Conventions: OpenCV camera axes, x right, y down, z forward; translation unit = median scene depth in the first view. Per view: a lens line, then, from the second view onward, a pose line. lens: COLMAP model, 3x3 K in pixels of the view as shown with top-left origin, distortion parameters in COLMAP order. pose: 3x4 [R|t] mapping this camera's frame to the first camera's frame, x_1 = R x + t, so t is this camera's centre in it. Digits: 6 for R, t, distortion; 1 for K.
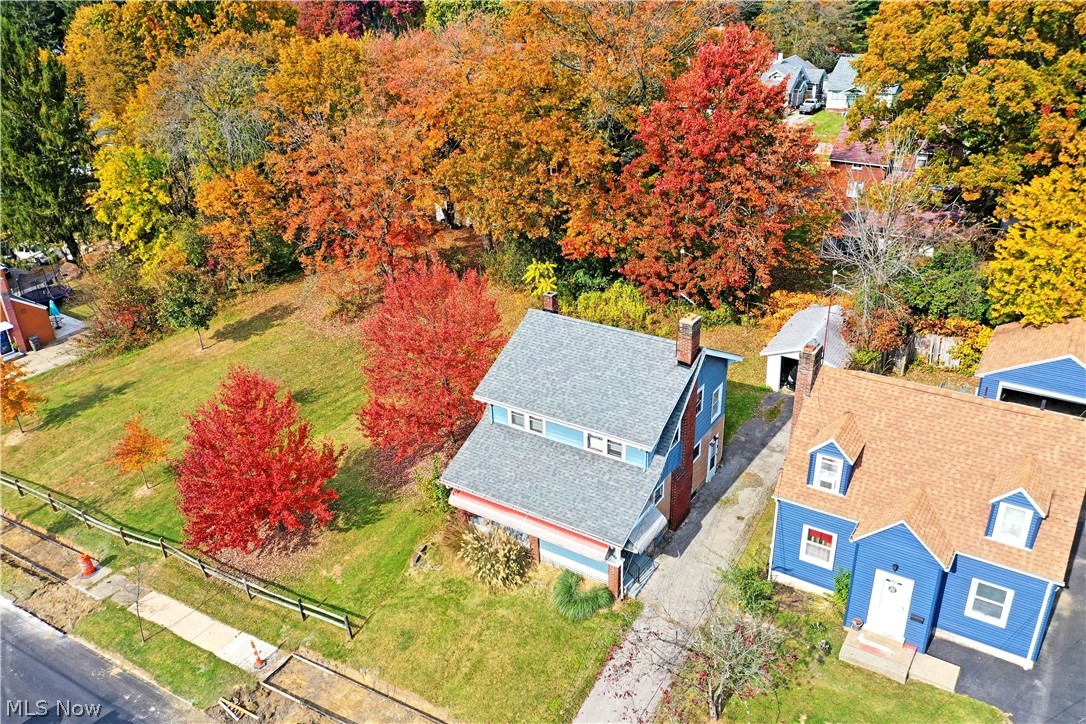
lens RADIAL K [[867.2, 0, 543.0], [0, 867.2, 362.0], [0, 0, 1]] dist [0.019135, -0.015782]
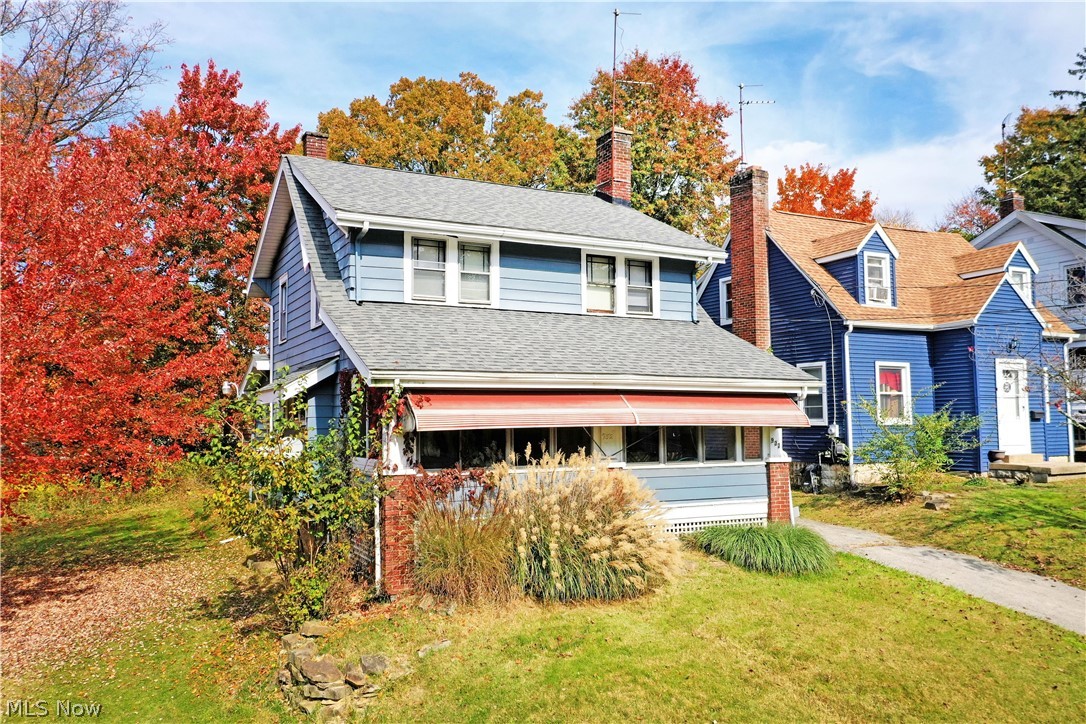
lens RADIAL K [[867.2, 0, 543.0], [0, 867.2, 362.0], [0, 0, 1]] dist [0.019135, -0.015782]
pose [[0.496007, 0.085115, 0.864137, -0.424304], [0.378471, 0.874485, -0.303374, 0.289891], [-0.781496, 0.477527, 0.401537, 0.907377]]
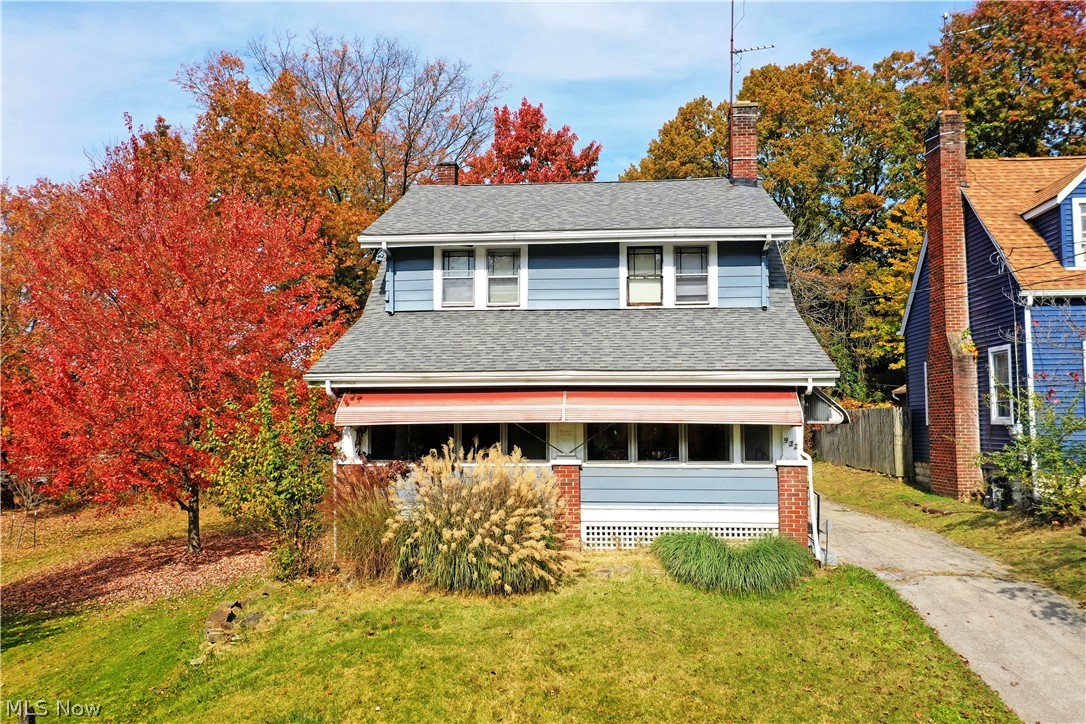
lens RADIAL K [[867.2, 0, 543.0], [0, 867.2, 362.0], [0, 0, 1]] dist [0.019135, -0.015782]
pose [[0.883801, 0.058526, 0.464188, -0.233180], [0.187110, 0.865134, -0.465331, 0.374440], [-0.428819, 0.498114, 0.753656, 0.728967]]
